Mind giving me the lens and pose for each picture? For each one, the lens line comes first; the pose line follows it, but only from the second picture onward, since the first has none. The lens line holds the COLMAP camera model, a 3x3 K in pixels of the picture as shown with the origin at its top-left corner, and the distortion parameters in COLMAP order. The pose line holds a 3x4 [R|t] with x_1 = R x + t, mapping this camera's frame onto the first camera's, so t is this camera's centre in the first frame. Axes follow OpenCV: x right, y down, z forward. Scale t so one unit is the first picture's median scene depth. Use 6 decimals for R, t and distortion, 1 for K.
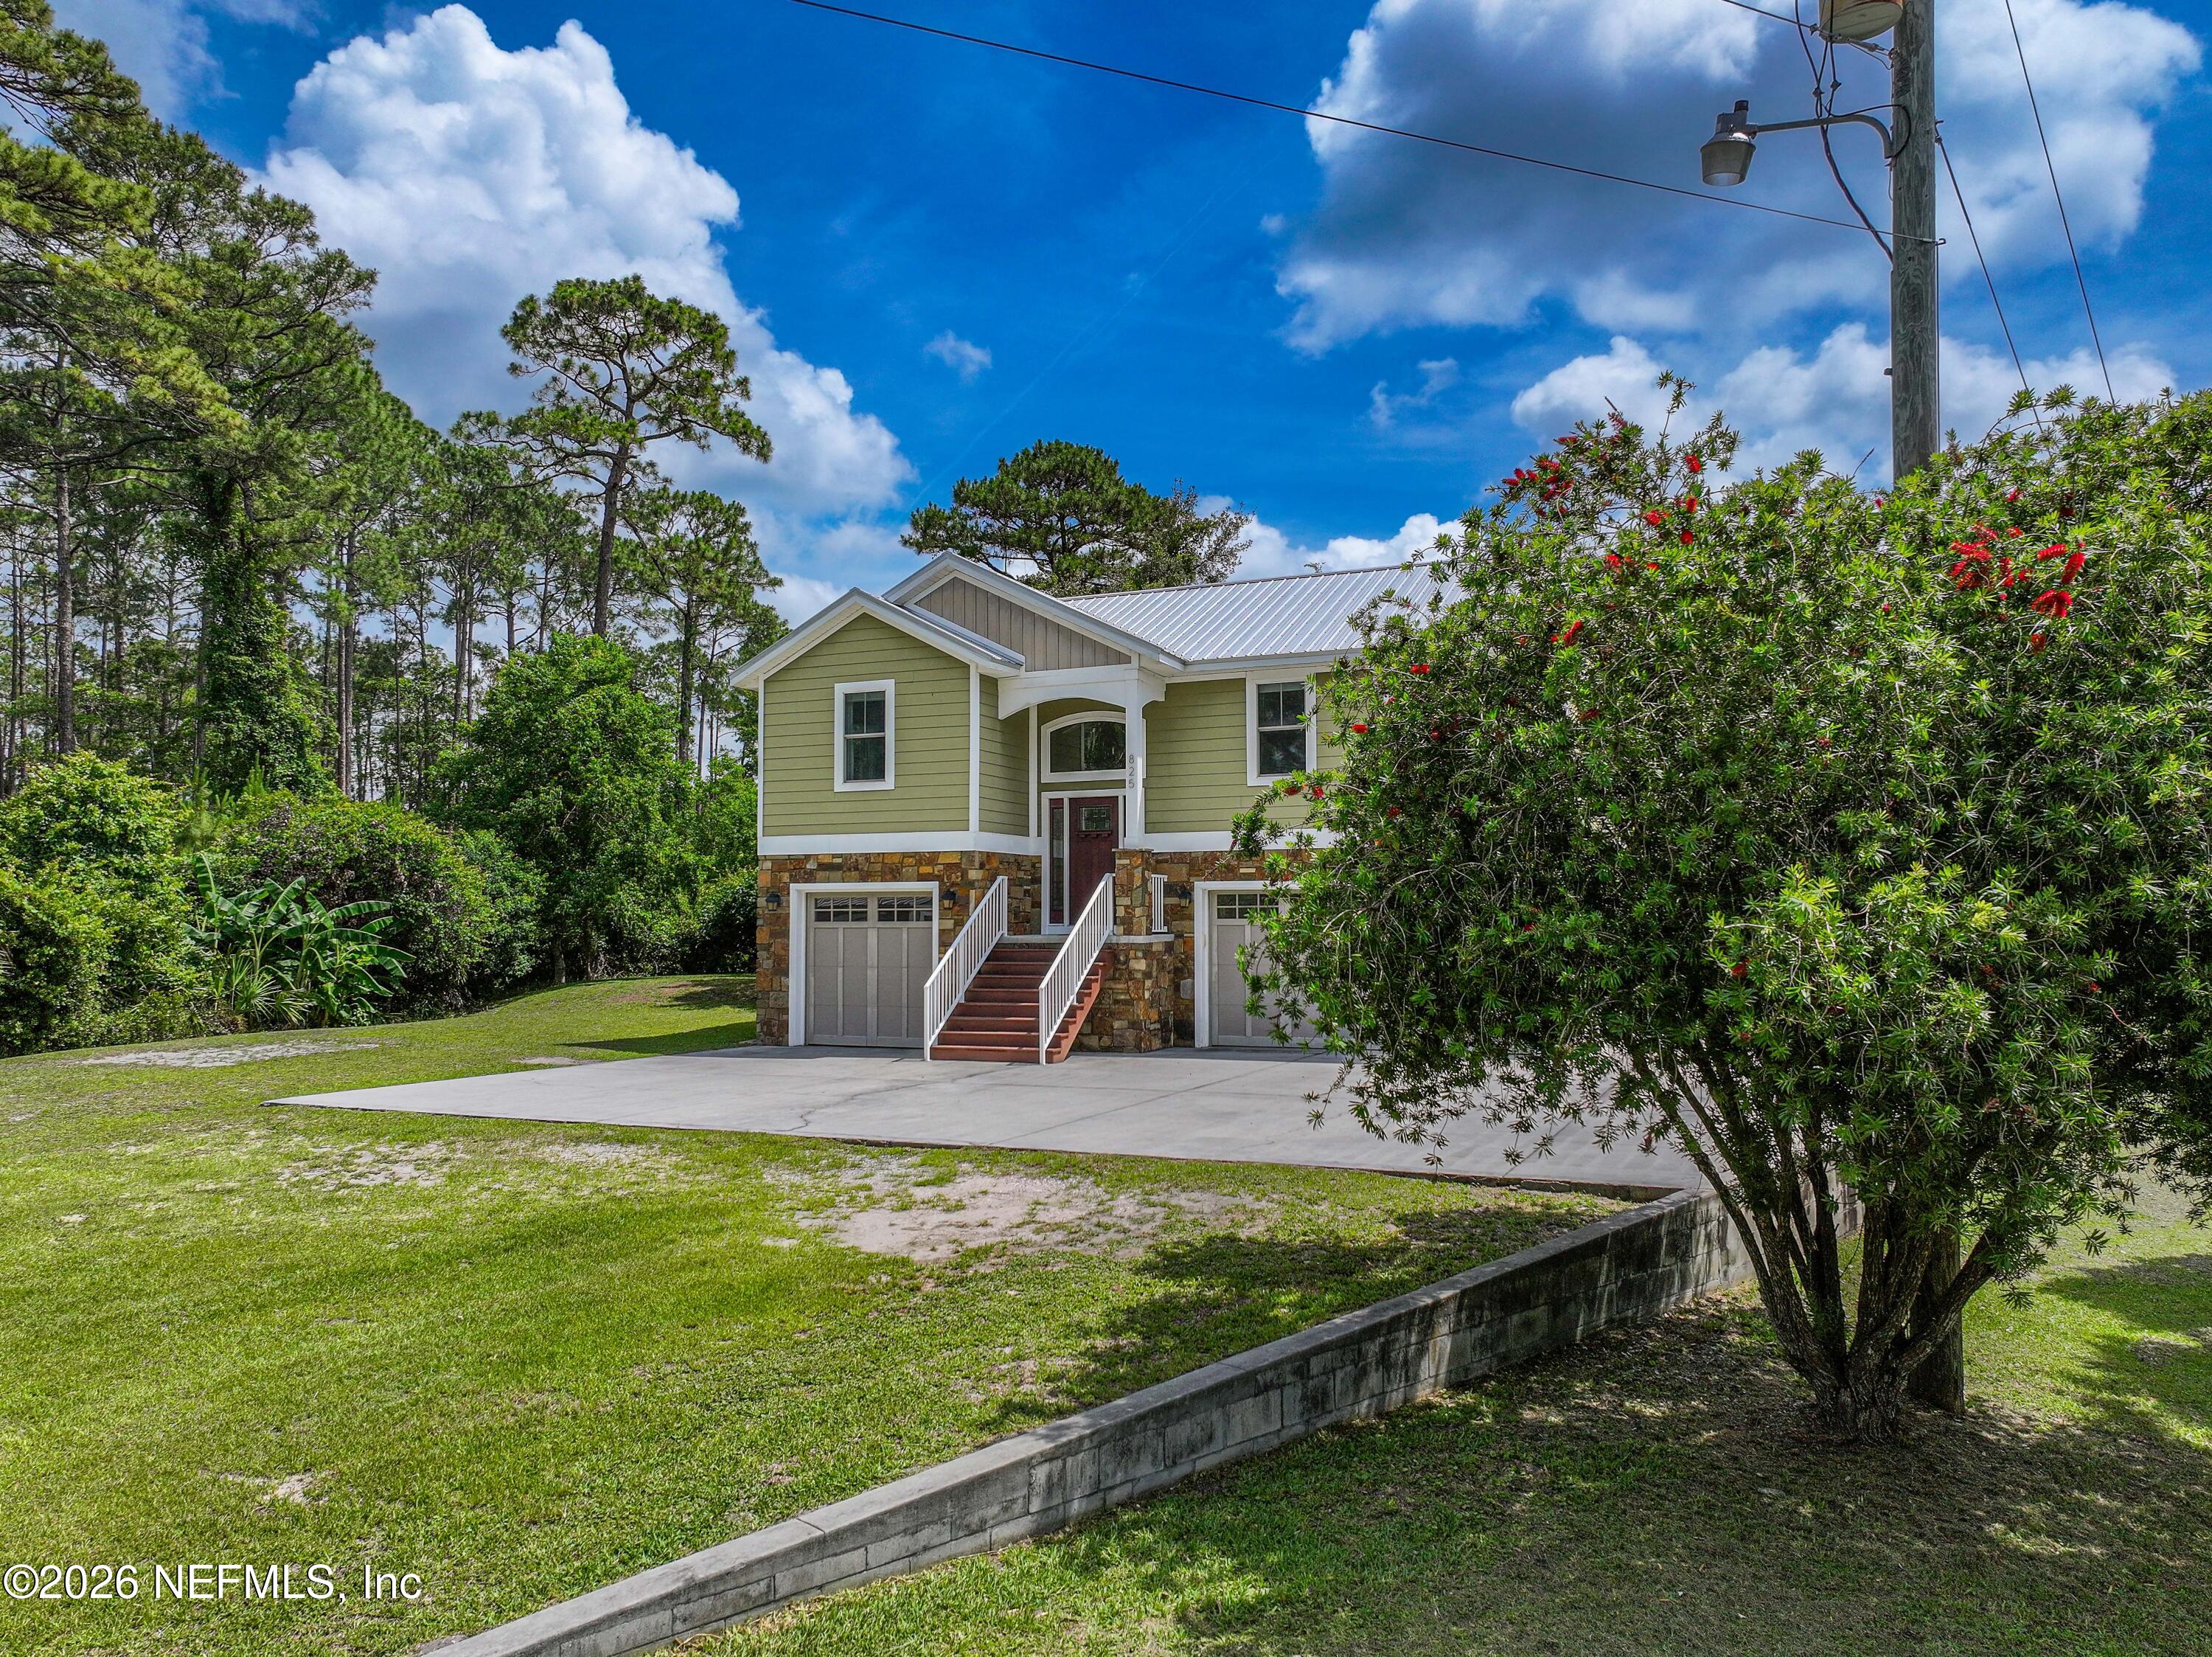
lens RADIAL K [[1576.6, 0, 1107.9], [0, 1576.6, 841.1], [0, 0, 1]] dist [0.004388, -0.001928]
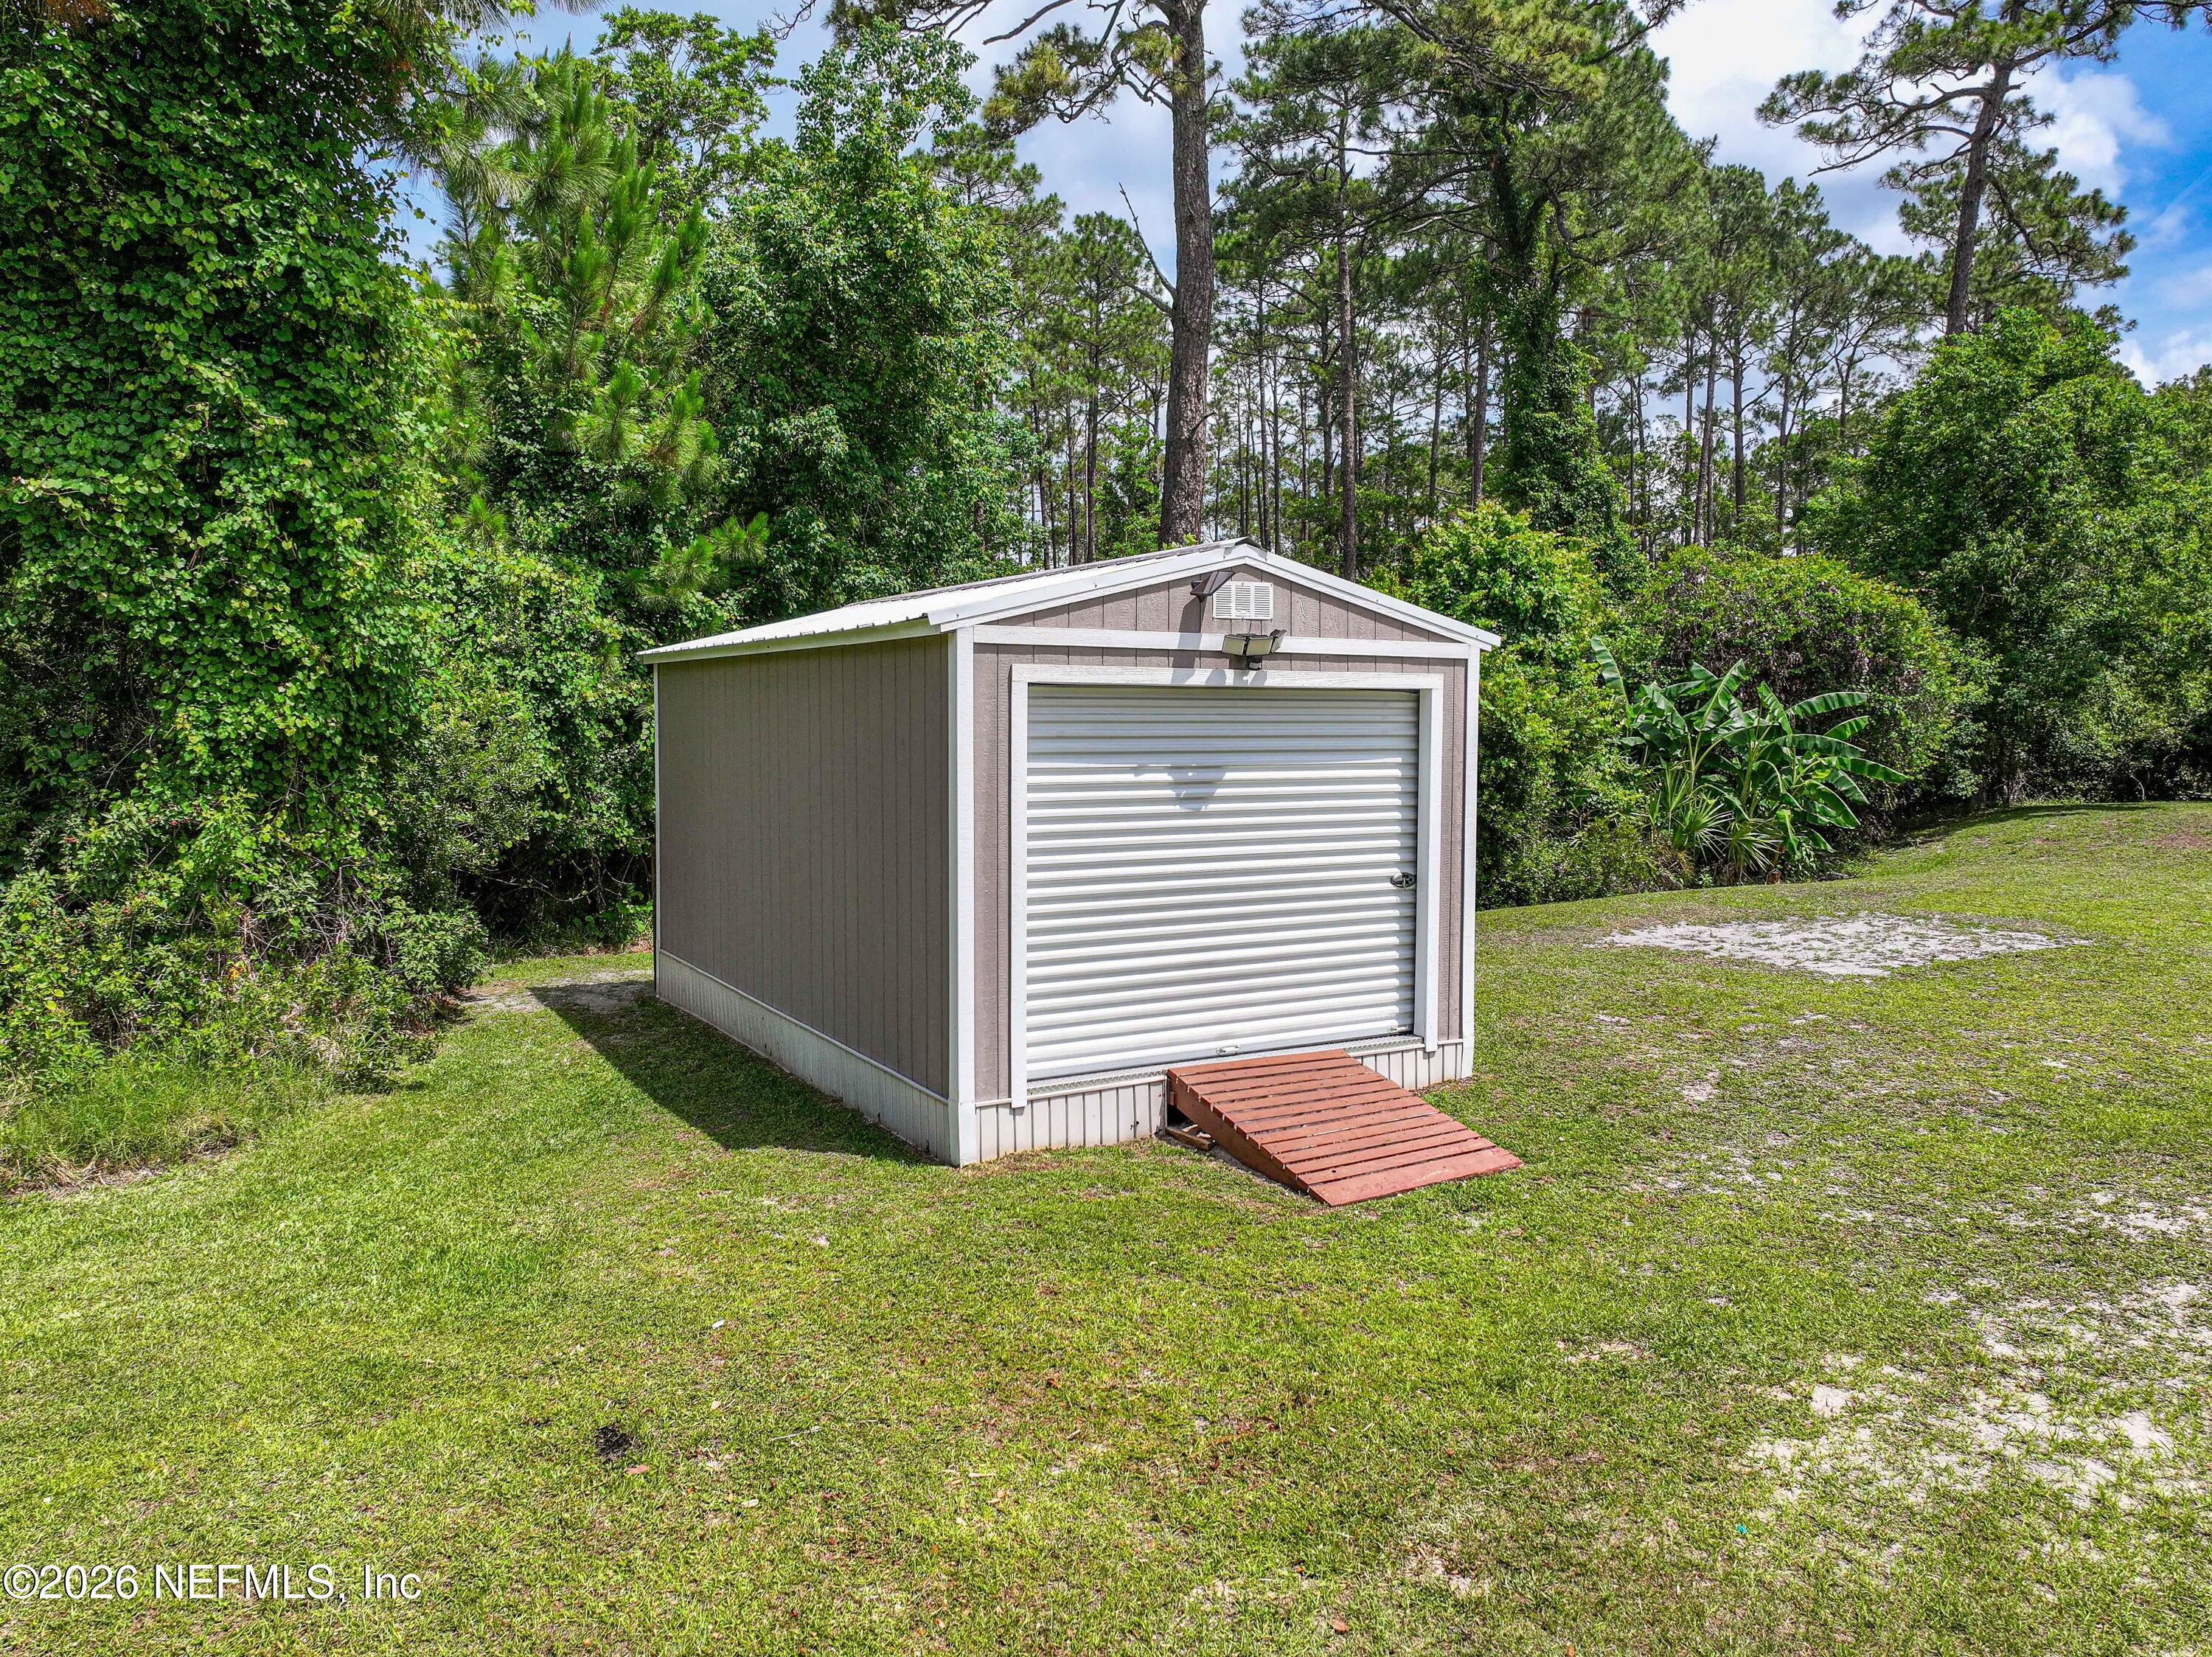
lens RADIAL K [[1554.2, 0, 1110.3], [0, 1554.2, 822.4], [0, 0, 1]] dist [0.007815, 0.002887]
pose [[0.774612, 0.045555, -0.630794, -0.357517], [0.028041, 0.993948, 0.106216, 0.015568], [0.631814, -0.099965, 0.768647, 0.332616]]
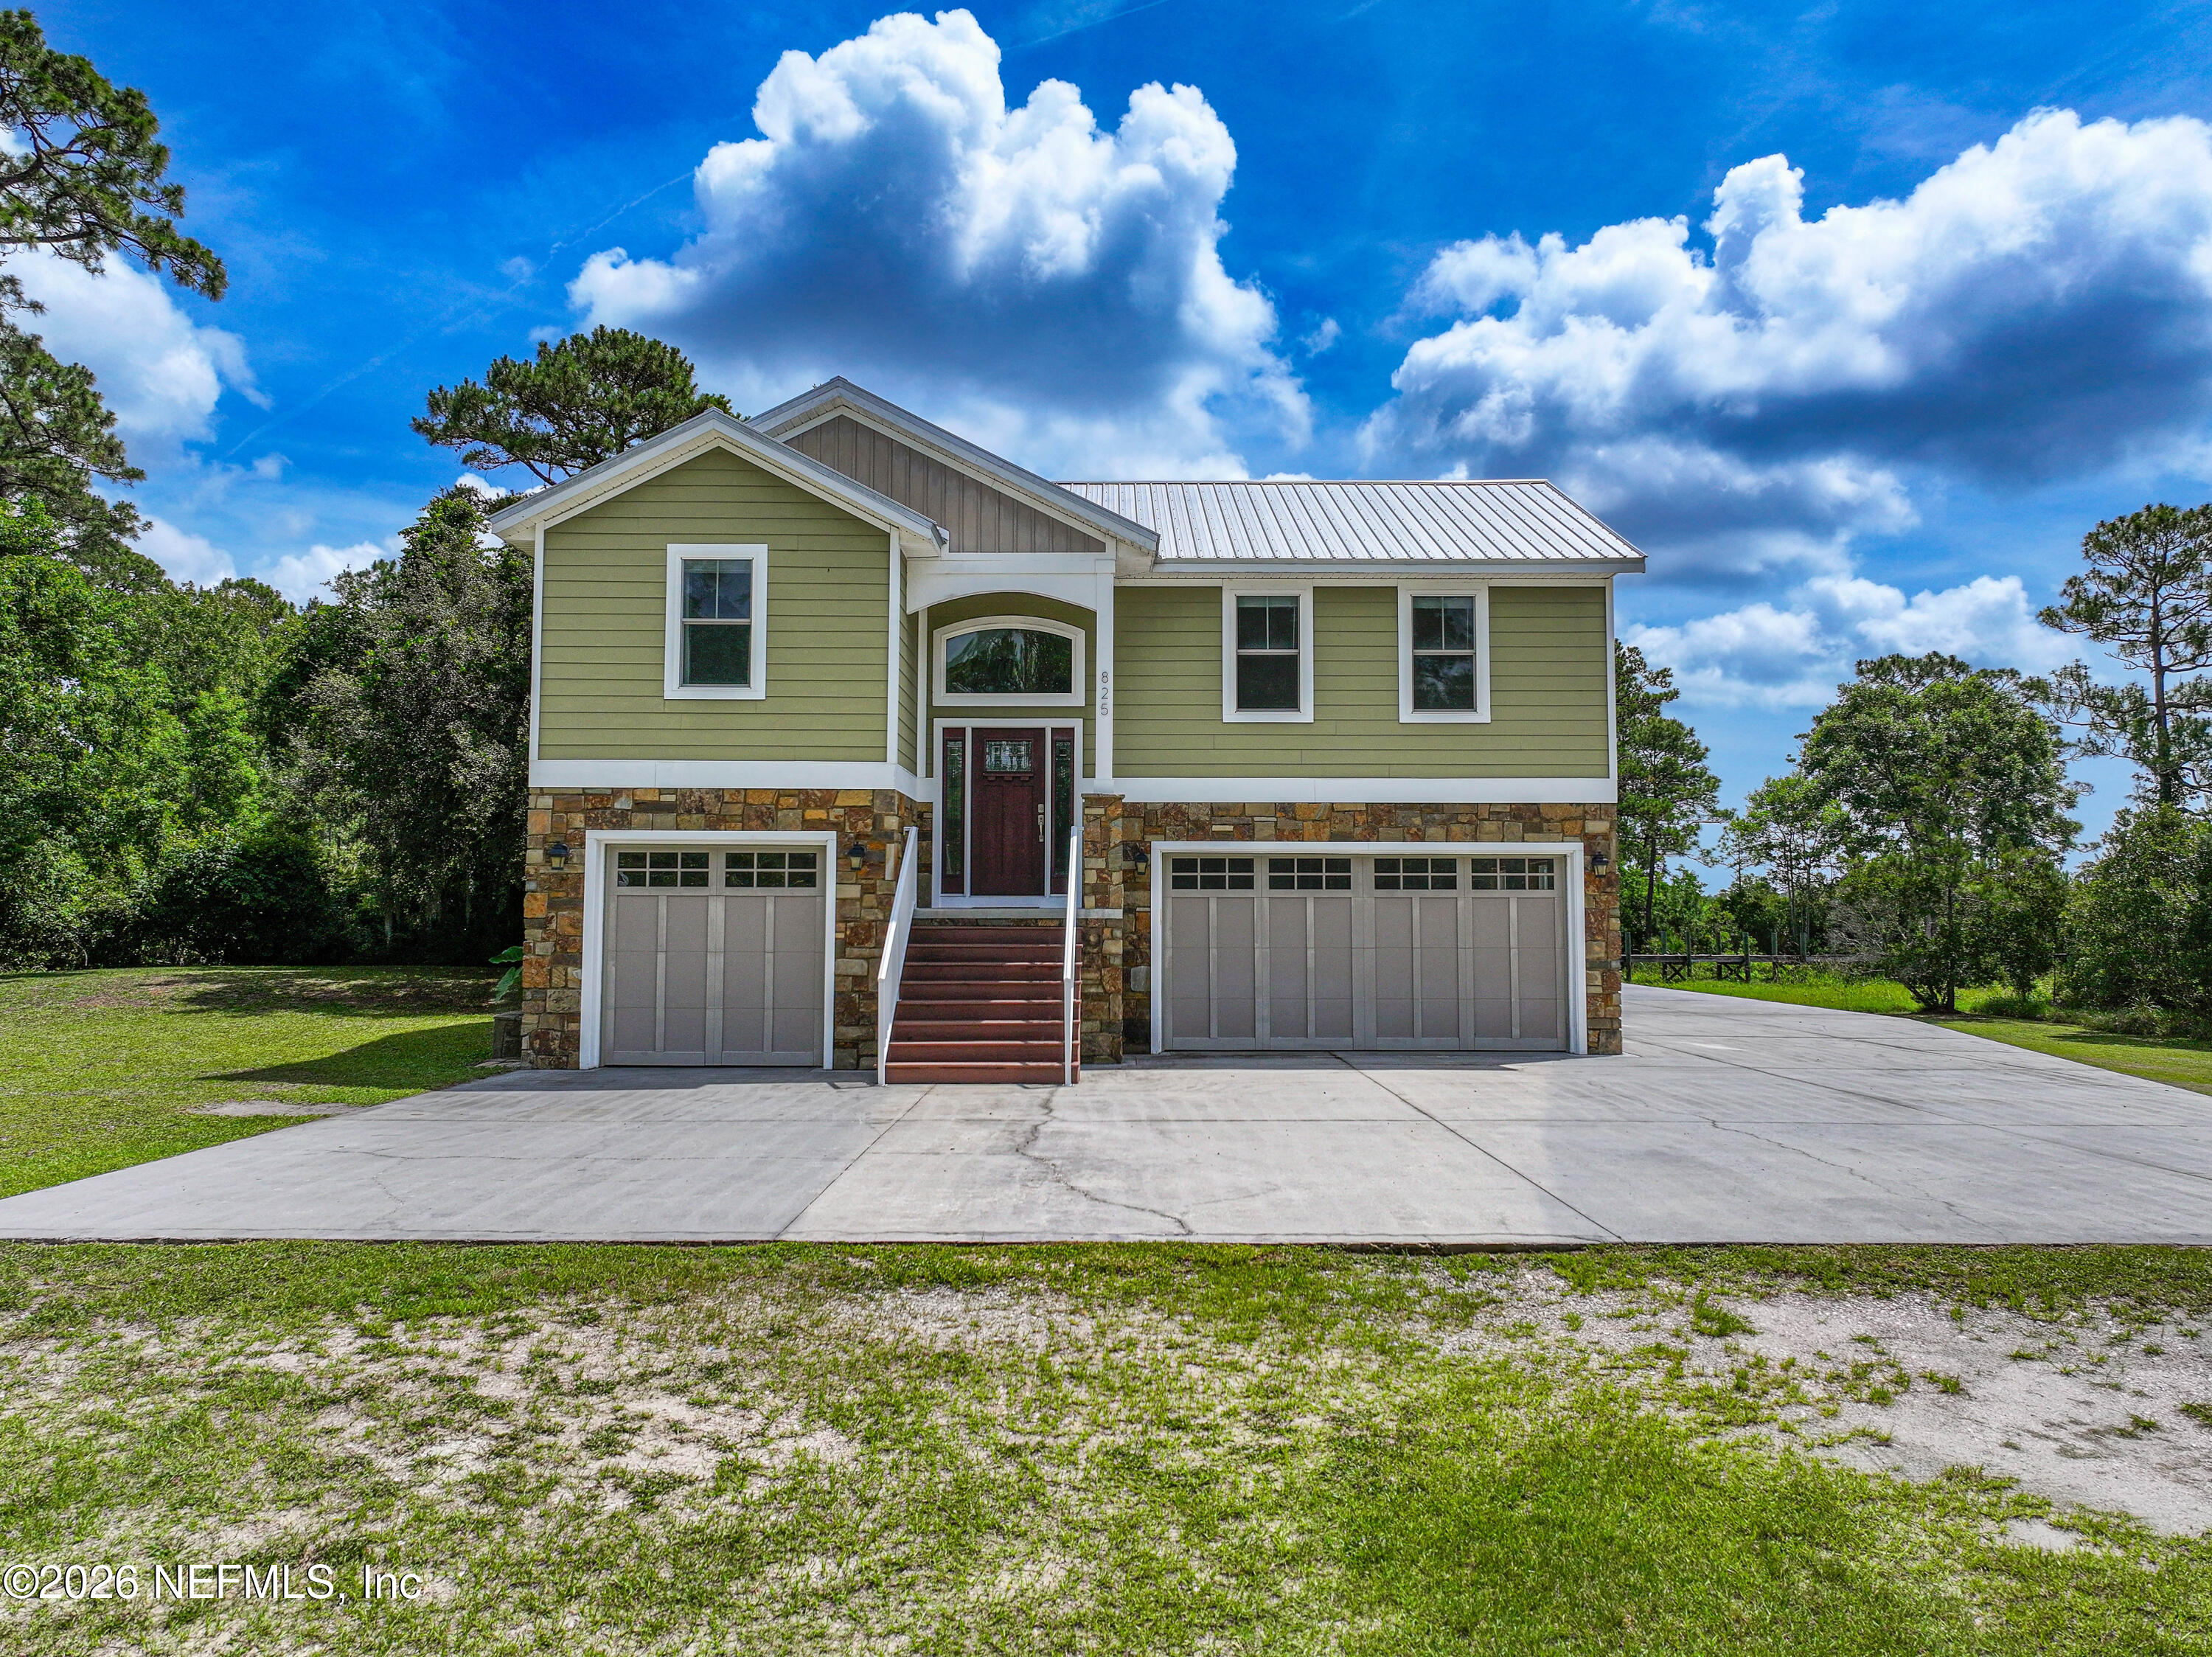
lens RADIAL K [[1554.2, 0, 1110.3], [0, 1554.2, 822.4], [0, 0, 1]] dist [0.007815, 0.002887]
pose [[0.913936, 0.030831, 0.404685, -0.263374], [-0.028293, 0.999525, -0.012253, 0.025186], [-0.404870, -0.000251, 0.914374, 0.288772]]
